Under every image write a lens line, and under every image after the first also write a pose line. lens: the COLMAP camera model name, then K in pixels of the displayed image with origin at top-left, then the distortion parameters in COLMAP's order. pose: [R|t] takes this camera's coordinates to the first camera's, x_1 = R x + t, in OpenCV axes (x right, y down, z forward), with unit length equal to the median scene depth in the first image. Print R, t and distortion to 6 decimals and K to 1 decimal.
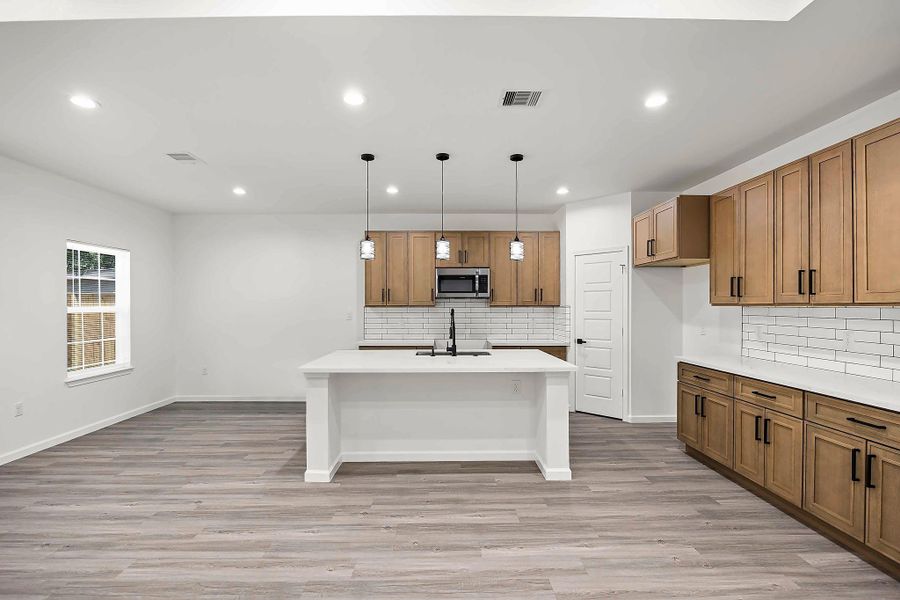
lens RADIAL K [[404.3, 0, 444.8], [0, 404.3, 308.3], [0, 0, 1]] dist [-0.014493, -0.000110]
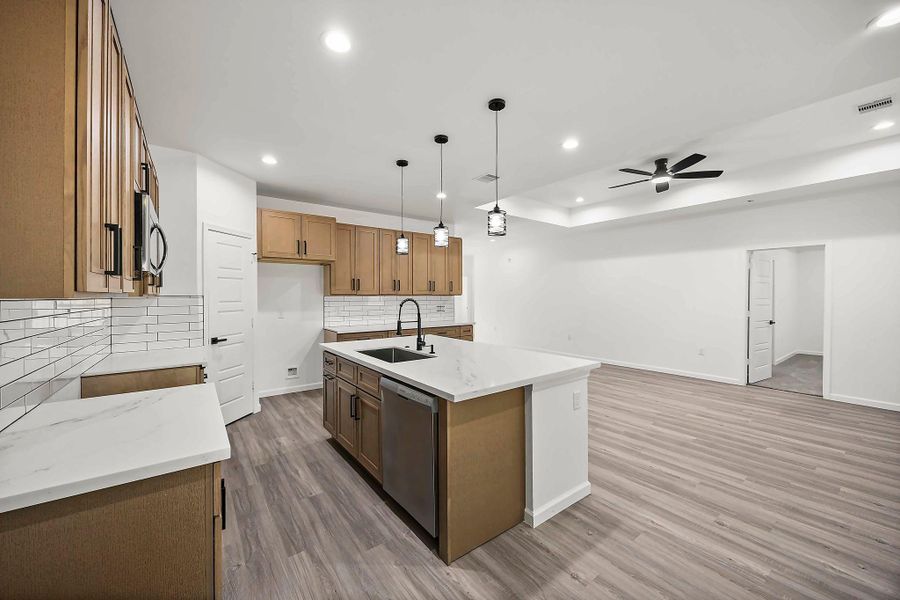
lens RADIAL K [[347.0, 0, 447.3], [0, 347.0, 296.1], [0, 0, 1]] dist [-0.000571, 0.000008]
pose [[-0.586325, 0.000713, 0.810075, -0.737685], [0.006827, 0.999968, 0.004062, -0.007187], [-0.810047, 0.007912, -0.586312, 1.604891]]
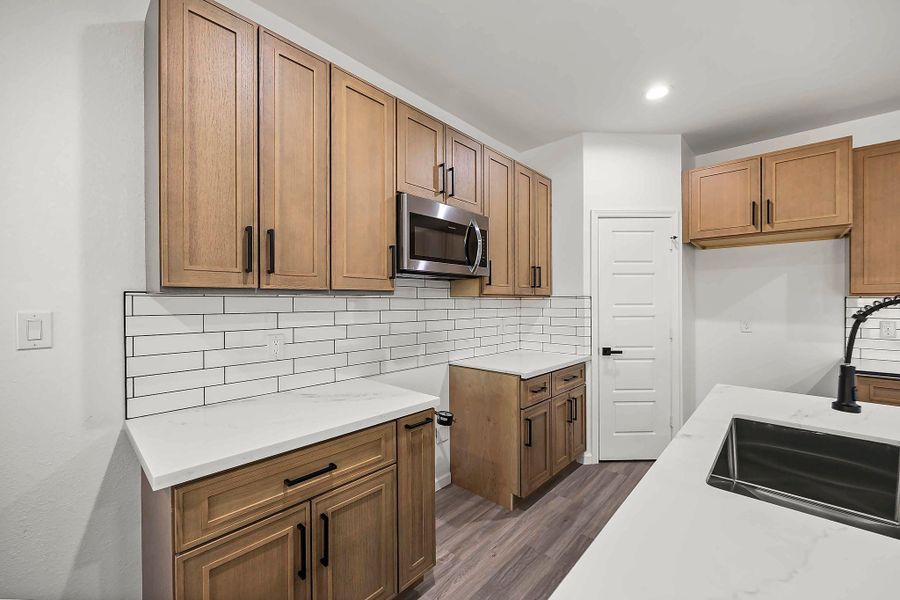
lens RADIAL K [[358.7, 0, 447.7], [0, 358.7, 301.3], [0, 0, 1]] dist [-0.001057, 0.000154]
pose [[0.688695, 0.000813, 0.725051, -0.393231], [0.002058, 0.999993, -0.003076, 0.004751], [-0.725049, 0.003610, 0.688688, 1.235025]]
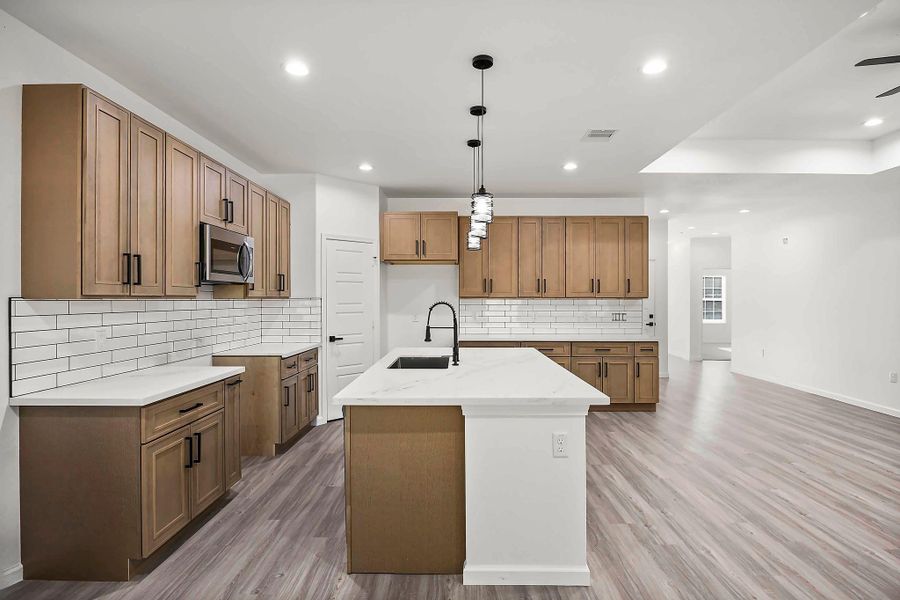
lens RADIAL K [[452.4, 0, 450.0], [0, 452.4, 300.0], [0, 0, 1]] dist [-0.006126, -0.000343]
pose [[0.027195, -0.001076, 0.999630, -0.976941], [0.004341, 0.999990, 0.000958, -0.002690], [-0.999621, 0.004313, 0.027200, 1.126820]]
